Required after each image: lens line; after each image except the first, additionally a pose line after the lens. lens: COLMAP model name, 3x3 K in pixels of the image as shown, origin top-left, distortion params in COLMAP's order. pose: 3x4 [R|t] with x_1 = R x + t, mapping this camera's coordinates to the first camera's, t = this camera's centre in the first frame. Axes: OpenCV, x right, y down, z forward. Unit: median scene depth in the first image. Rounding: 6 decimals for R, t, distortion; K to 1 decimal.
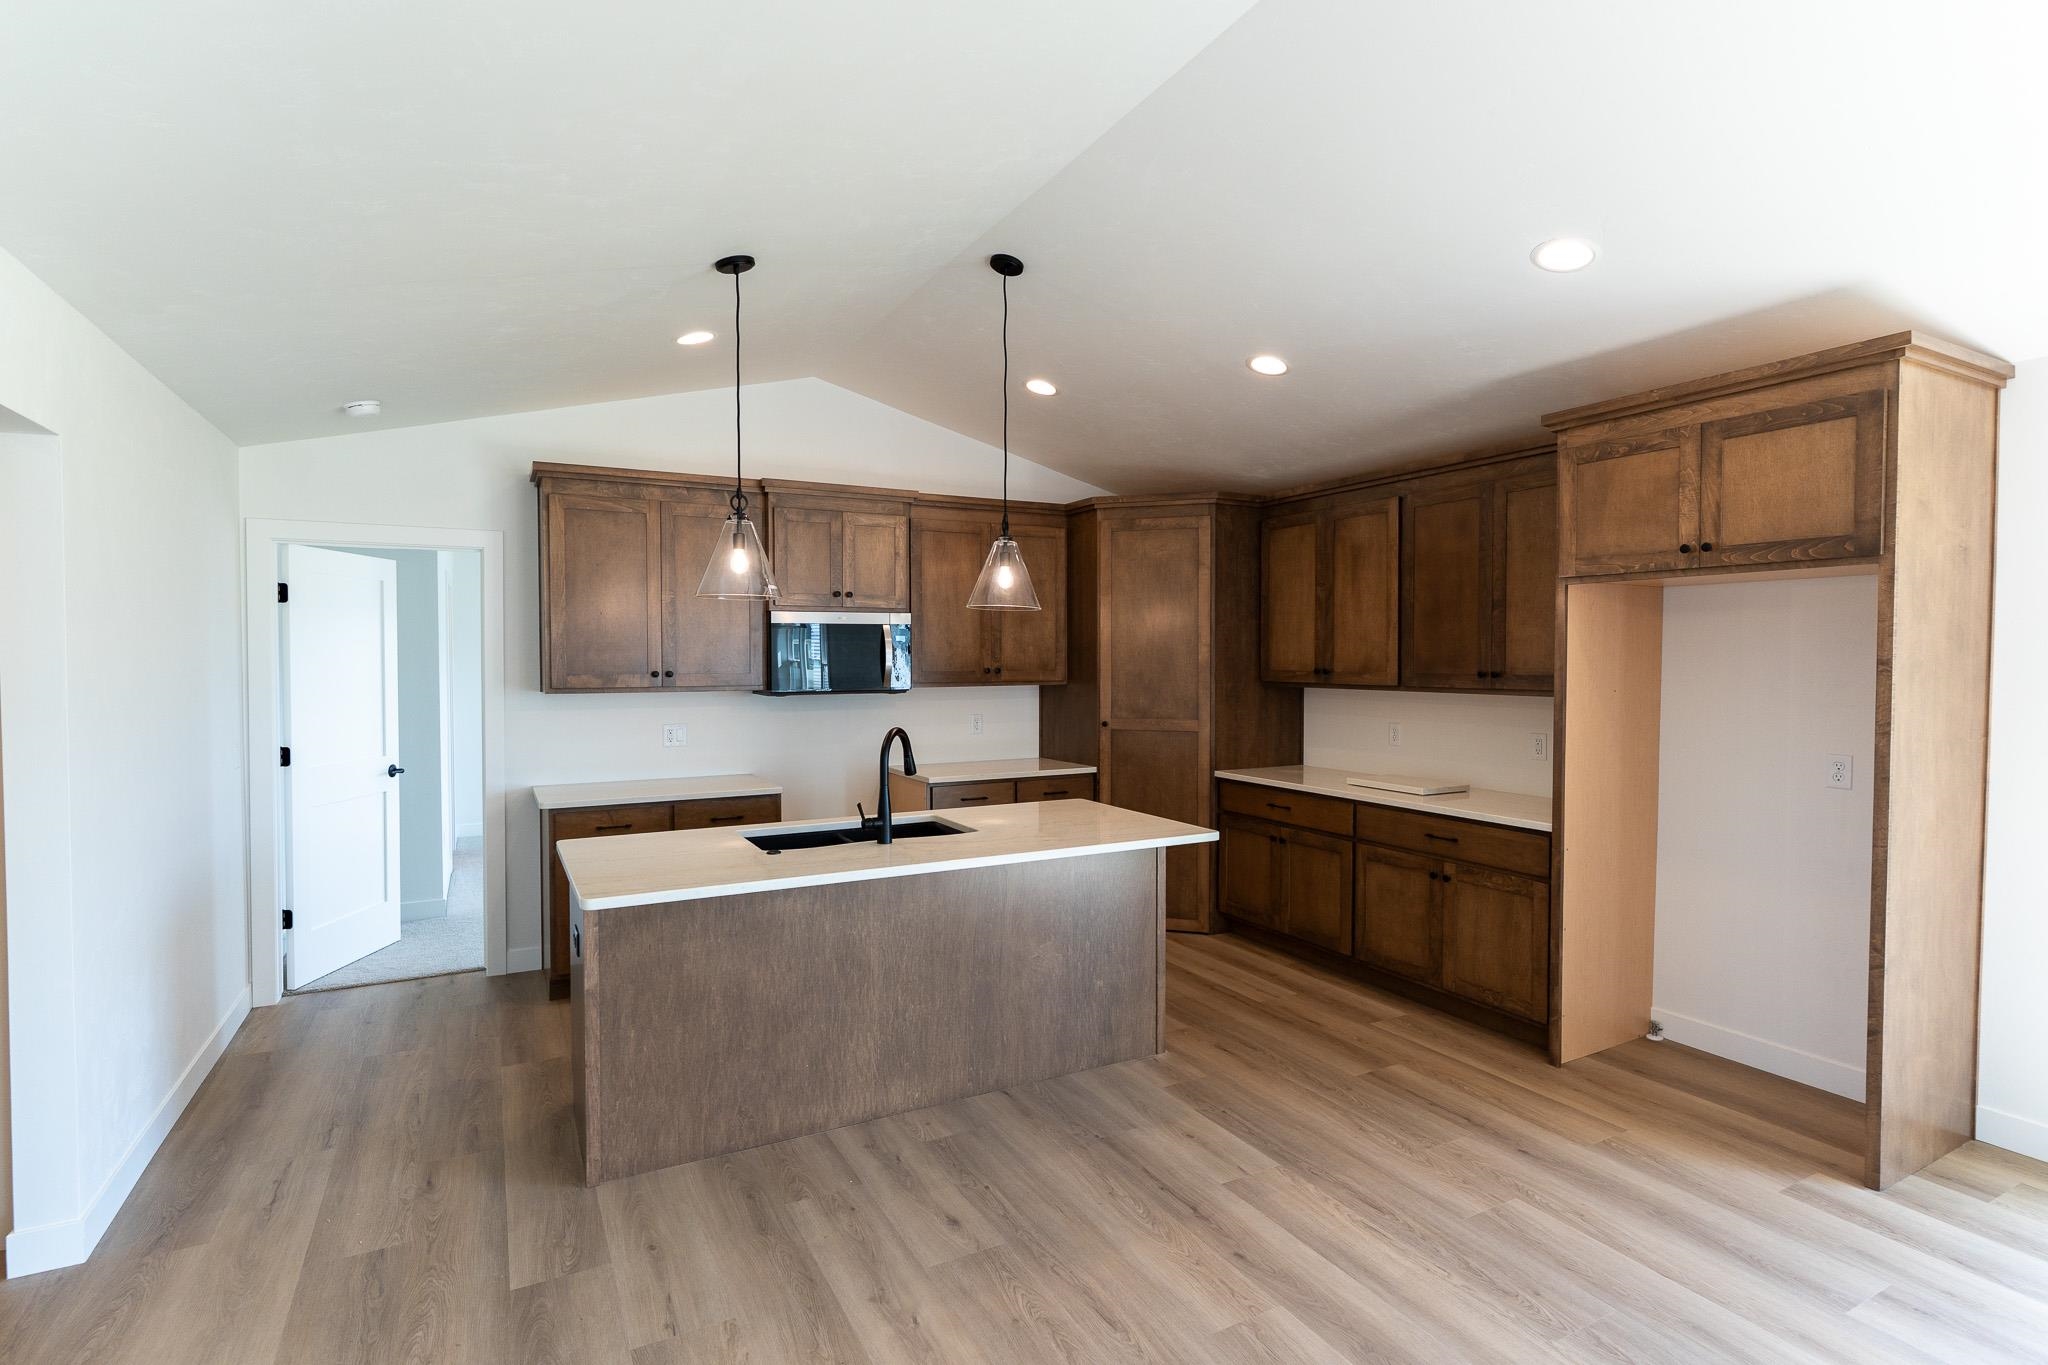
lens RADIAL K [[984.5, 0, 1025.9], [0, 984.5, 672.1], [0, 0, 1]] dist [0.006016, -0.002064]
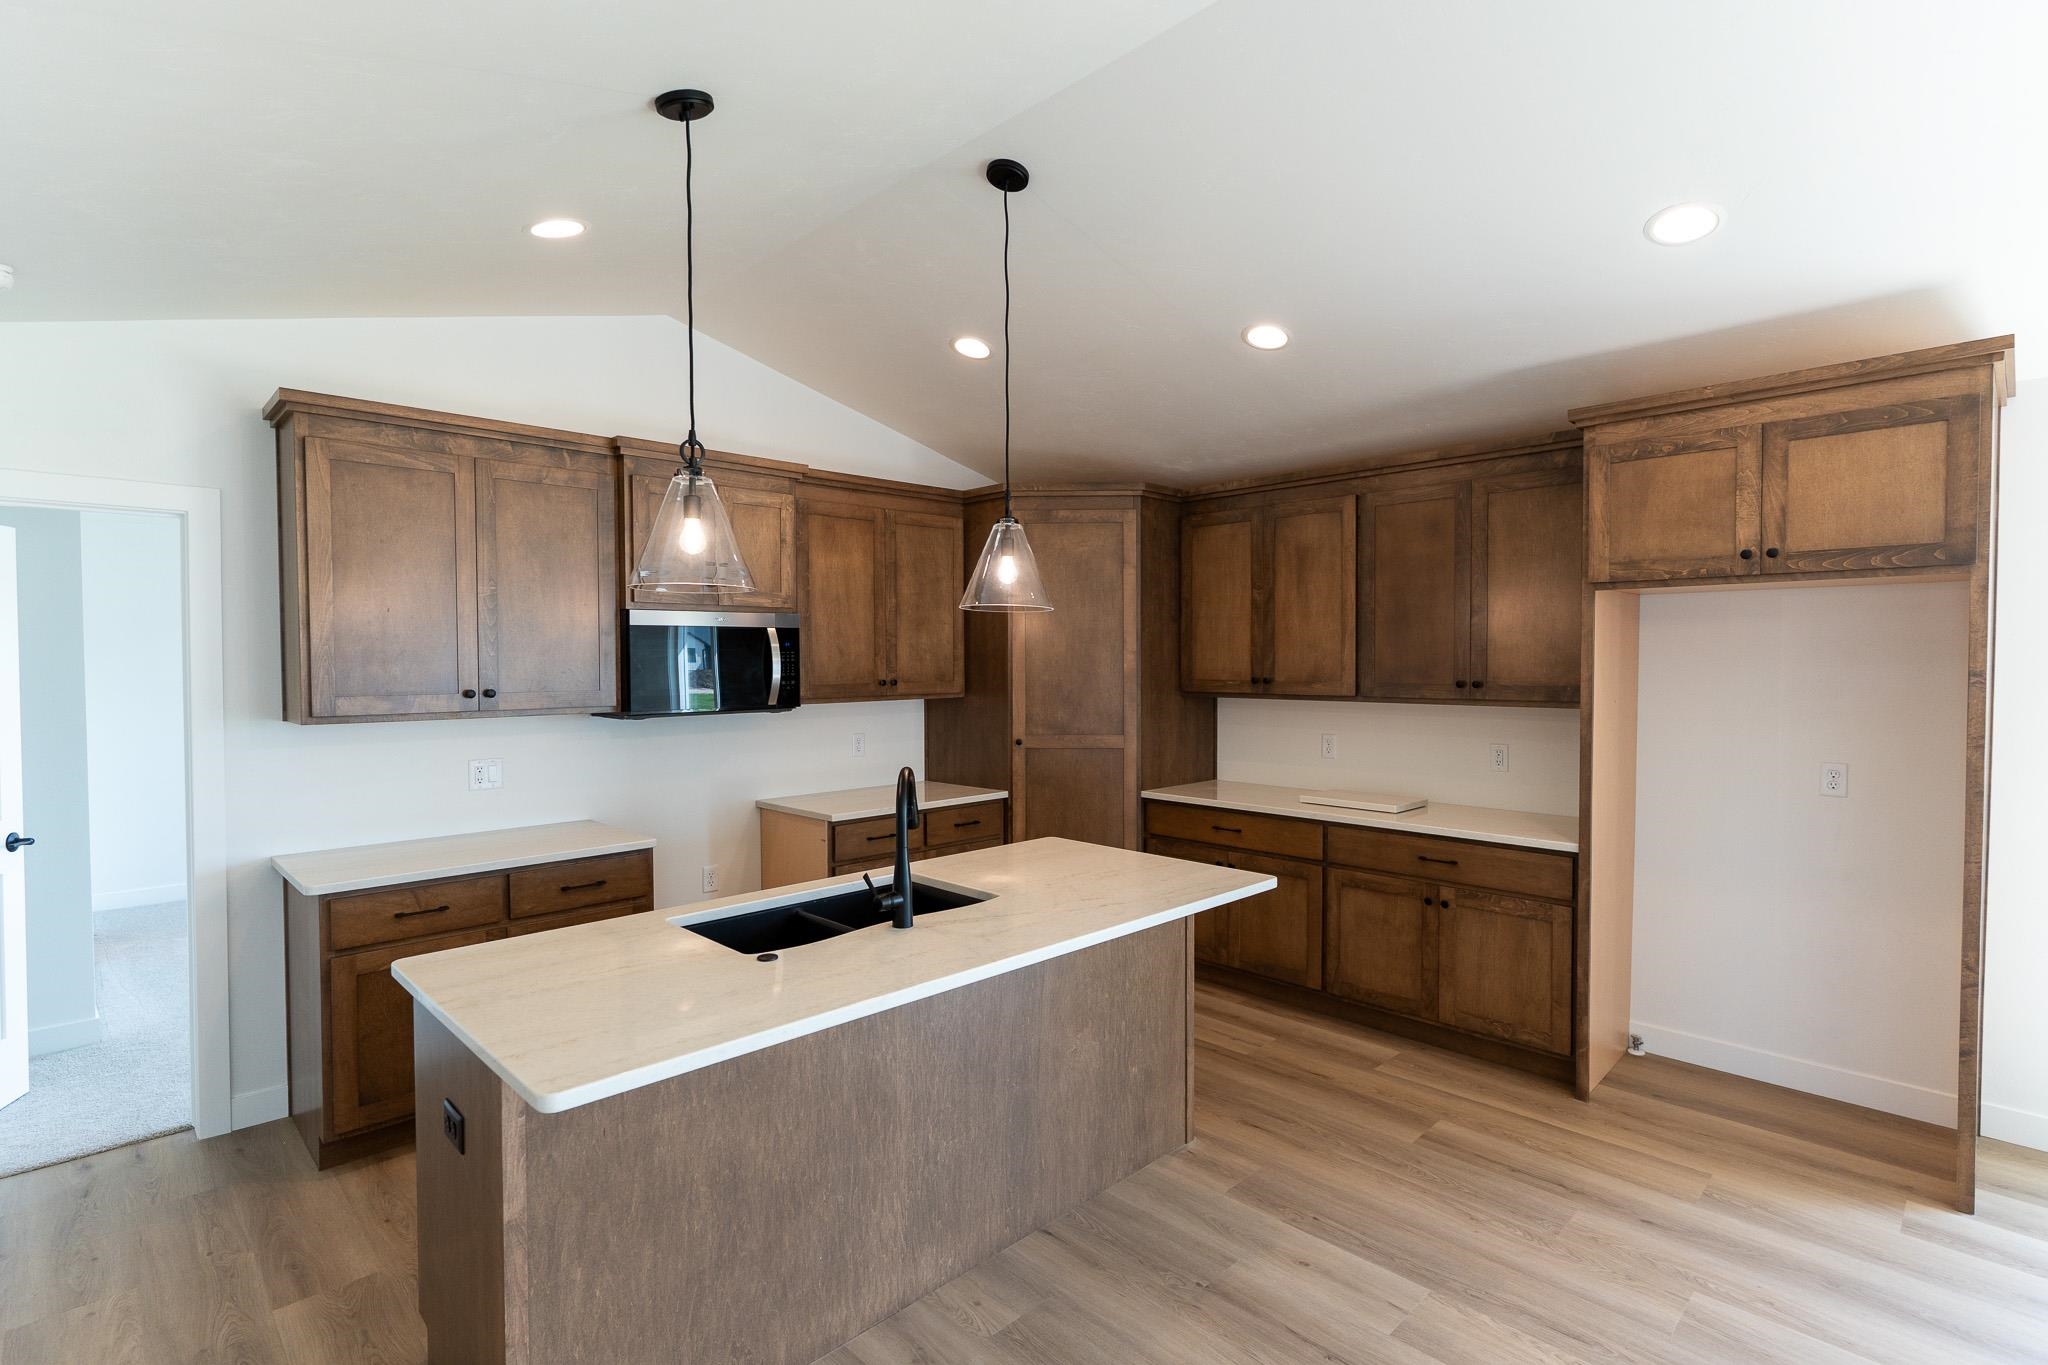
lens RADIAL K [[984.5, 0, 1049.8], [0, 984.5, 676.6], [0, 0, 1]] dist [0.006016, -0.002064]
pose [[0.962033, -0.007717, 0.272825, -0.203887], [0.007334, 0.999970, 0.002424, -0.011878], [-0.272836, -0.000331, 0.962061, 0.225500]]
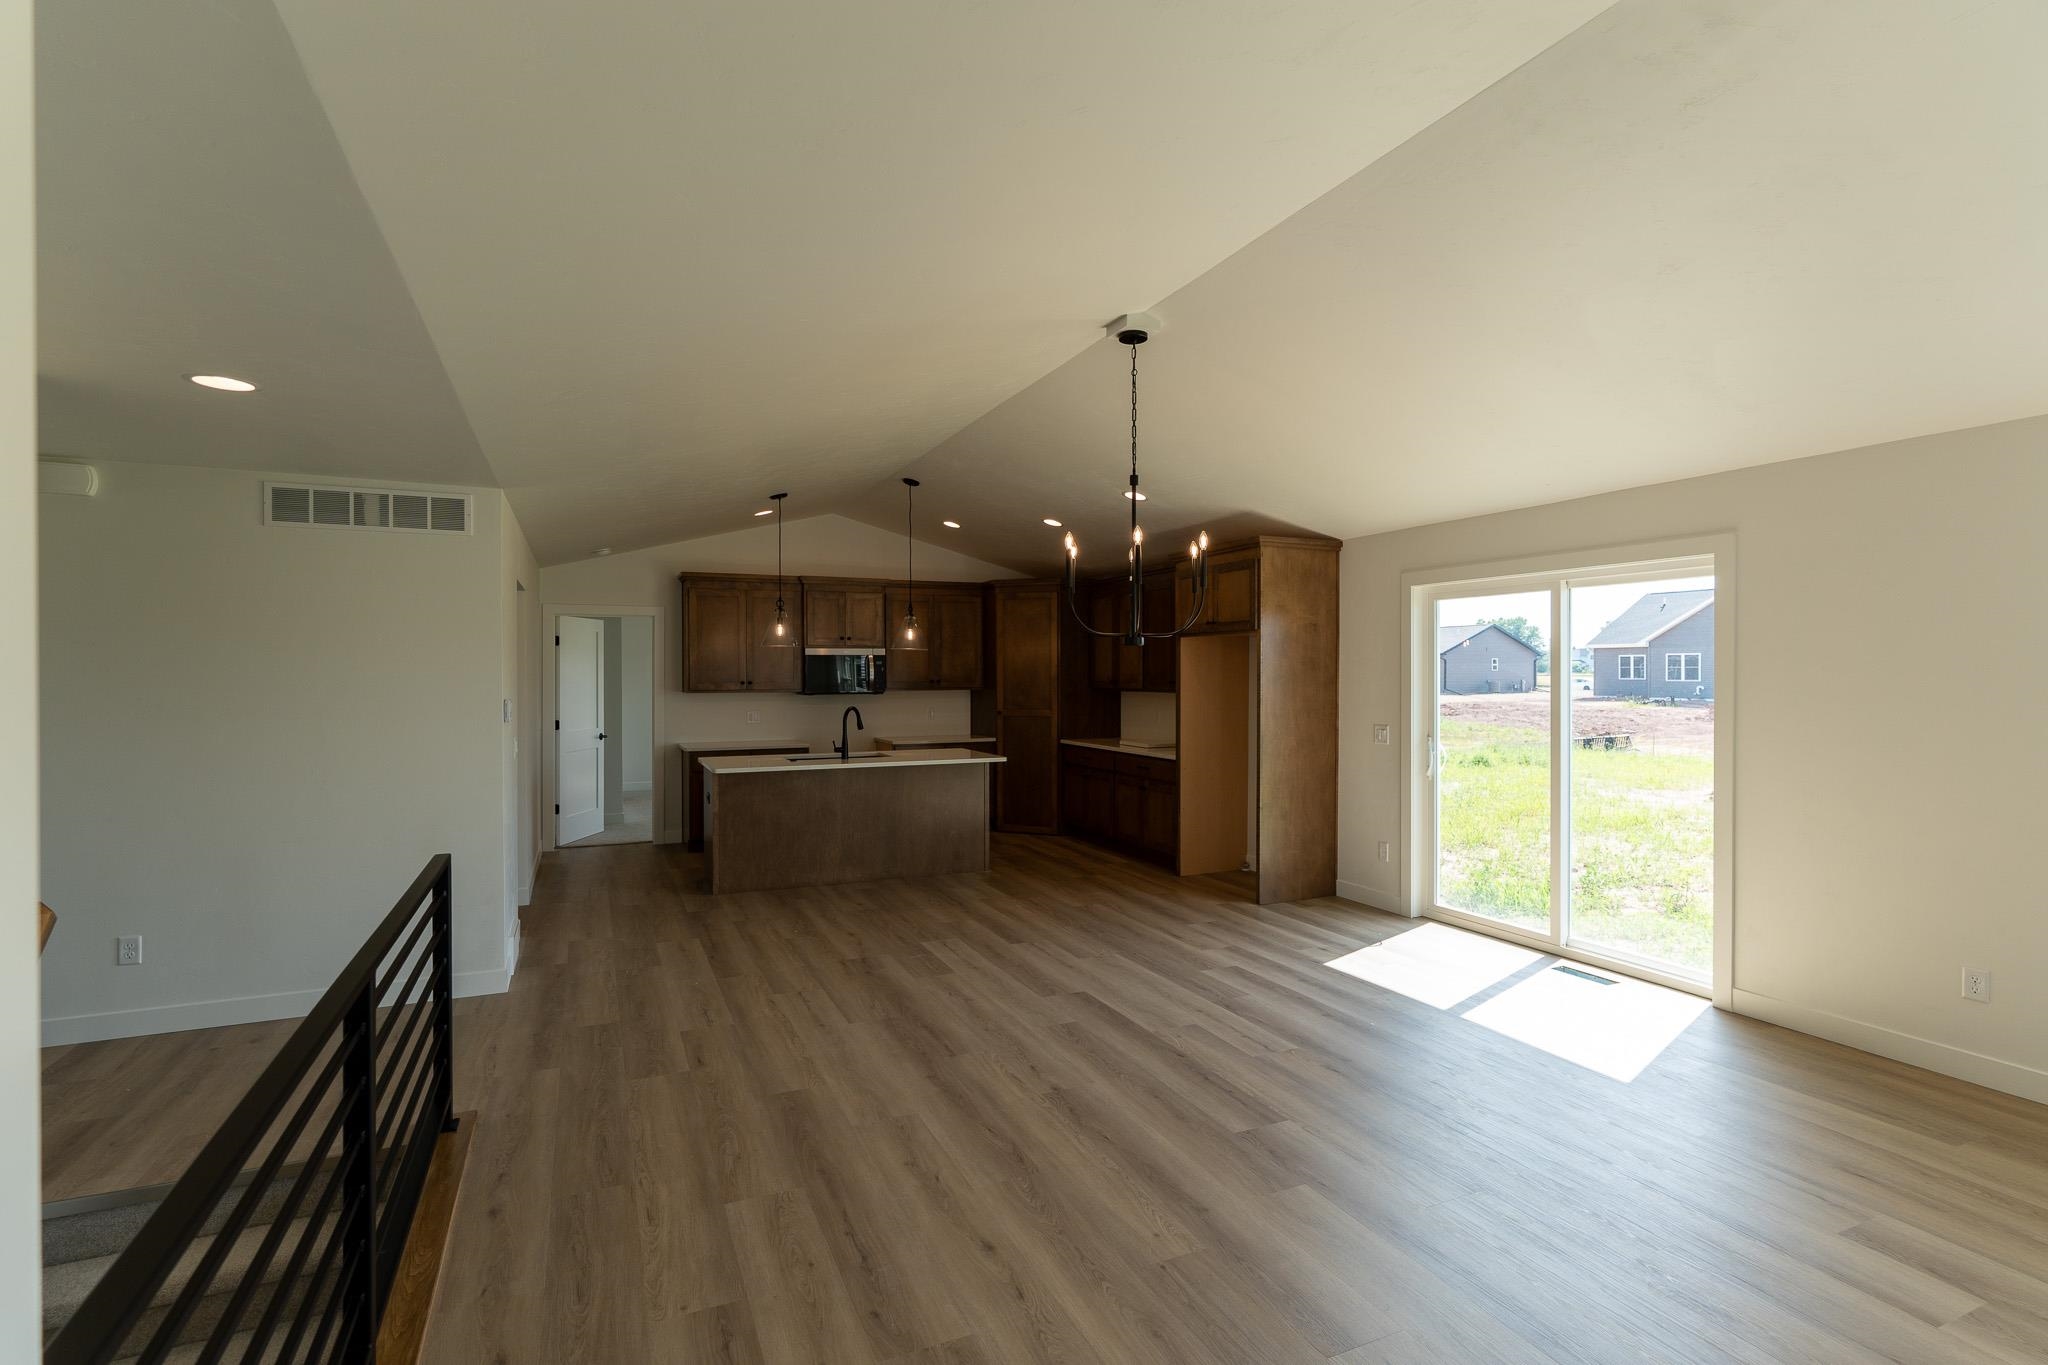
lens RADIAL K [[984.5, 0, 1040.2], [0, 984.5, 679.9], [0, 0, 1]] dist [0.006016, -0.002064]
pose [[0.997462, -0.000236, -0.071200, 0.394387], [-0.000456, 0.999953, -0.009691, 0.017659], [0.071199, 0.009699, 0.997415, -1.018377]]
